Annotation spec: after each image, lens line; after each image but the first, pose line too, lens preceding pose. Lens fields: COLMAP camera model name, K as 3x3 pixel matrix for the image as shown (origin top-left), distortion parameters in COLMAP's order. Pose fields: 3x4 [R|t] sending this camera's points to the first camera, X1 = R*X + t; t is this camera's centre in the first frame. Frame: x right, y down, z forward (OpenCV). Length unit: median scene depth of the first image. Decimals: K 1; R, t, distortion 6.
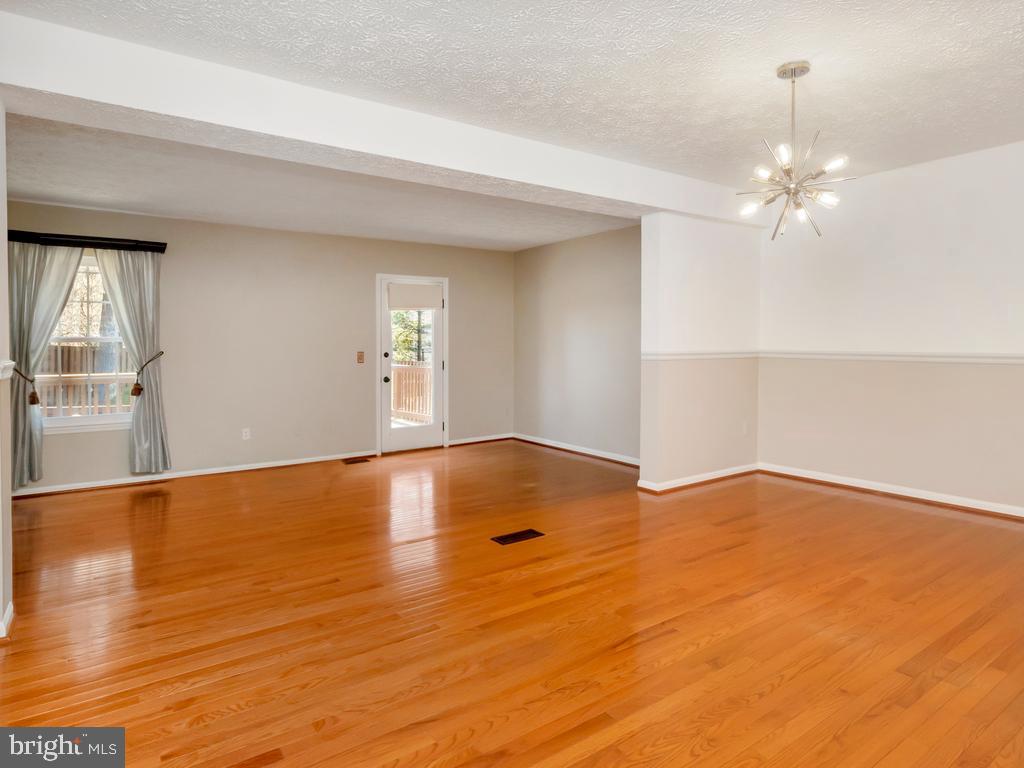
lens RADIAL K [[594.1, 0, 513.9], [0, 594.1, 347.4], [0, 0, 1]] dist [-0.001488, -0.001707]
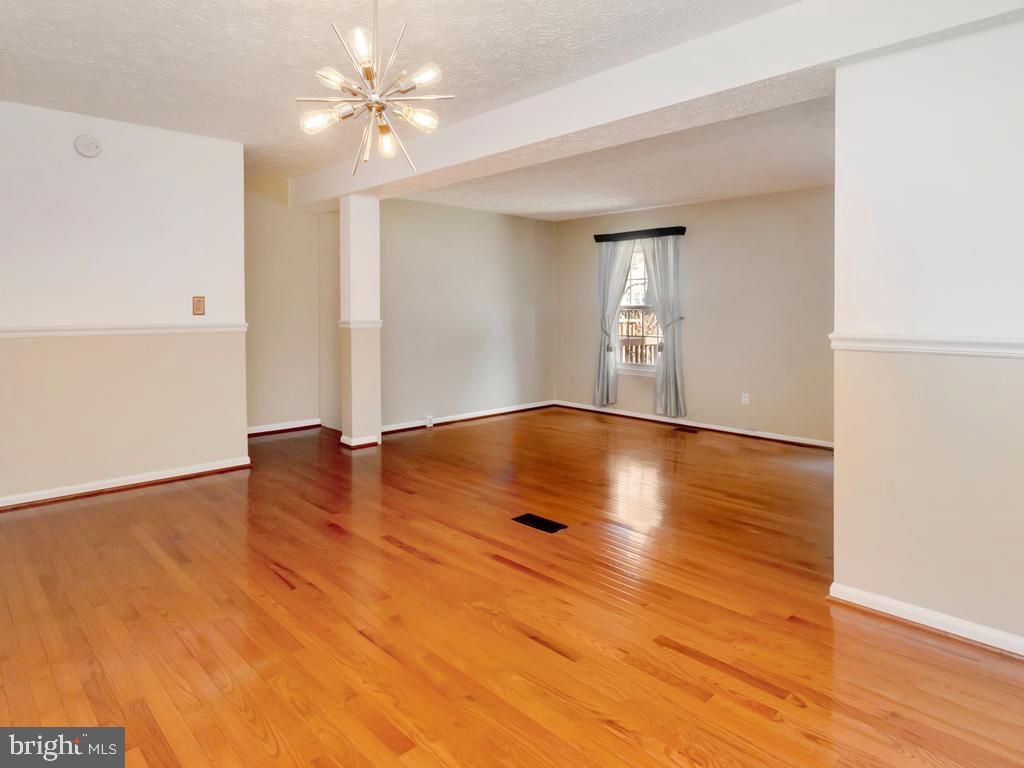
lens RADIAL K [[587.5, 0, 515.1], [0, 587.5, 355.4], [0, 0, 1]] dist [-0.008786, -0.001381]
pose [[0.175948, 0.082785, -0.980912, 0.805947], [-0.007792, 0.996543, 0.082707, -0.018867], [0.984369, -0.006908, 0.175985, 0.727233]]
